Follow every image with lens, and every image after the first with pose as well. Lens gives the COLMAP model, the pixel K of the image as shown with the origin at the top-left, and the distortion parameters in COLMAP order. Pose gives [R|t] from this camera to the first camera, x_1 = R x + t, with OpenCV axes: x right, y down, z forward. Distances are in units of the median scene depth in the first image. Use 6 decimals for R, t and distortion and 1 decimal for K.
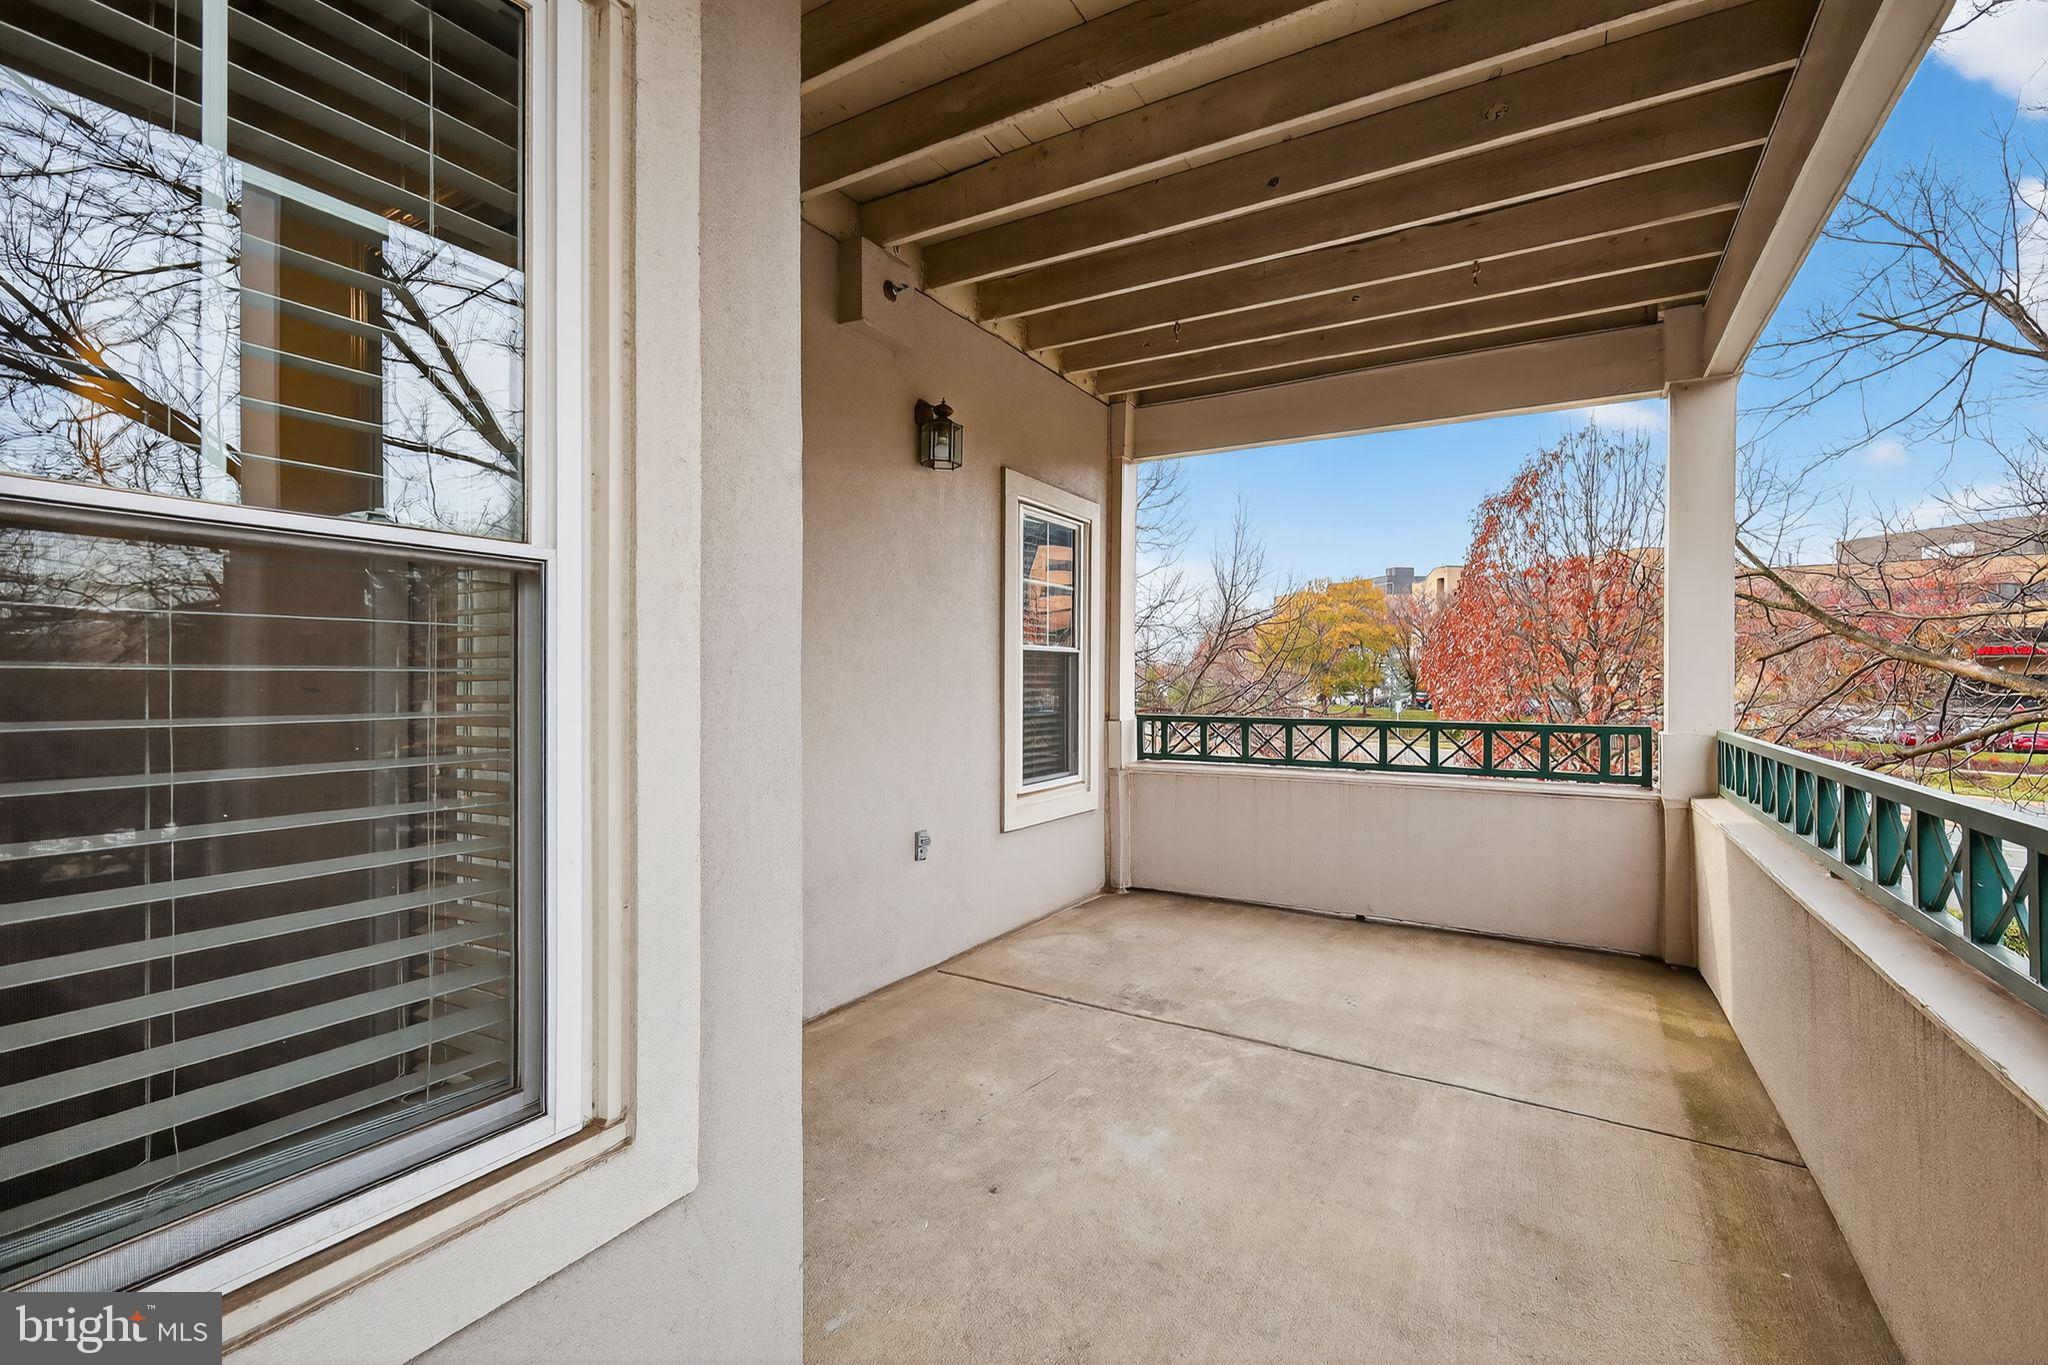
lens RADIAL K [[889.2, 0, 1024.0], [0, 889.2, 682.5], [0, 0, 1]] dist [0.004011, -0.000105]
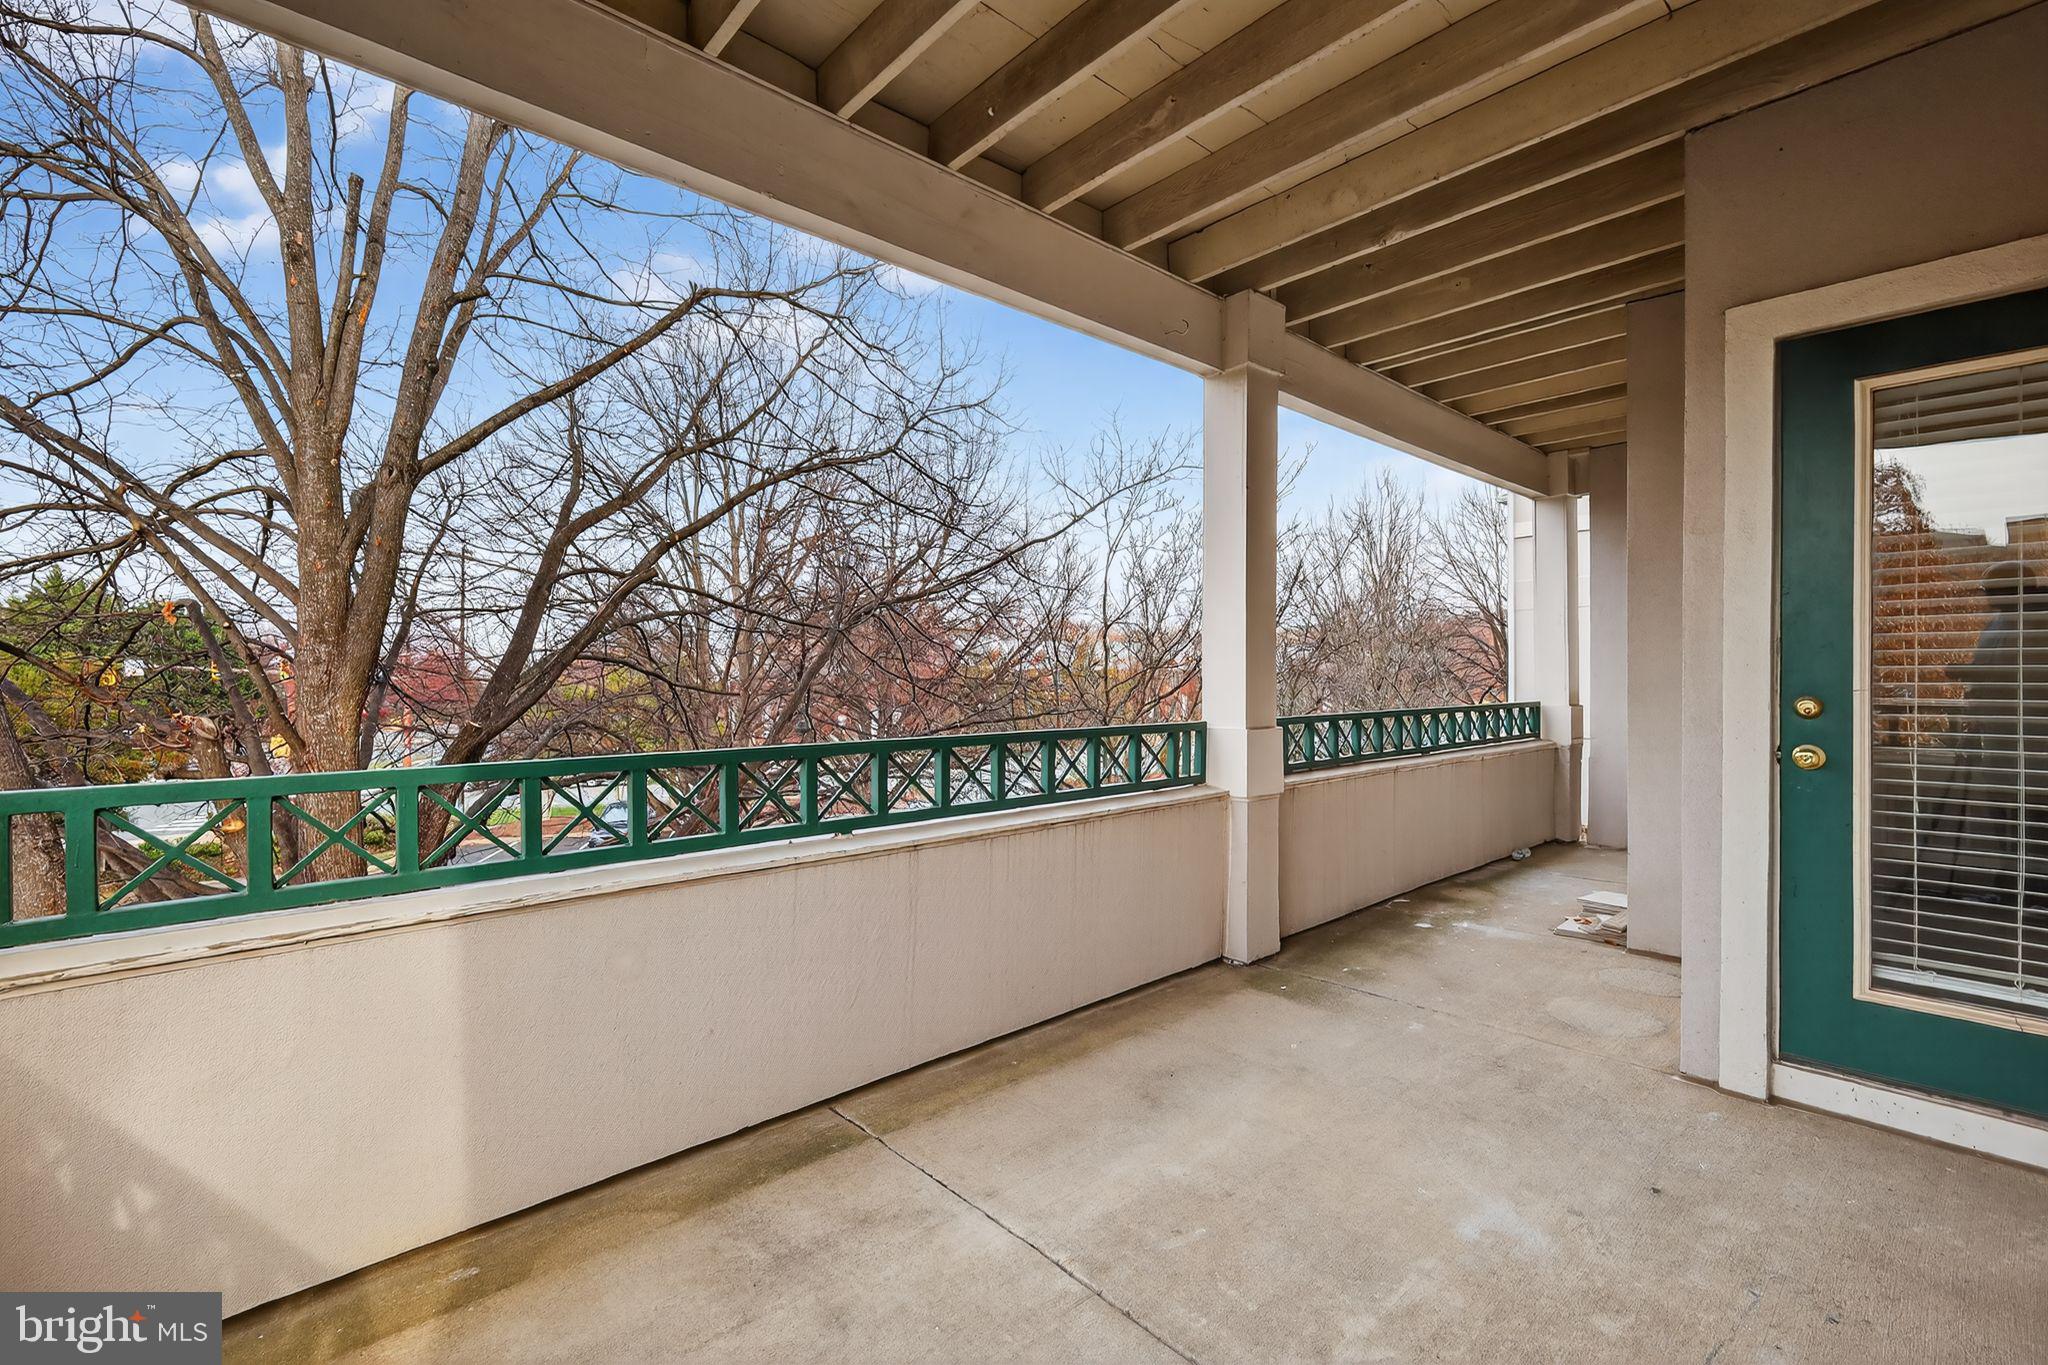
lens RADIAL K [[889.2, 0, 1024.0], [0, 889.2, 682.5], [0, 0, 1]] dist [0.004011, -0.000105]
pose [[-0.956489, -0.007610, 0.291671, 0.291690], [-0.005422, 0.999951, 0.008311, 0.002005], [-0.291720, 0.006368, -0.956483, 1.781687]]
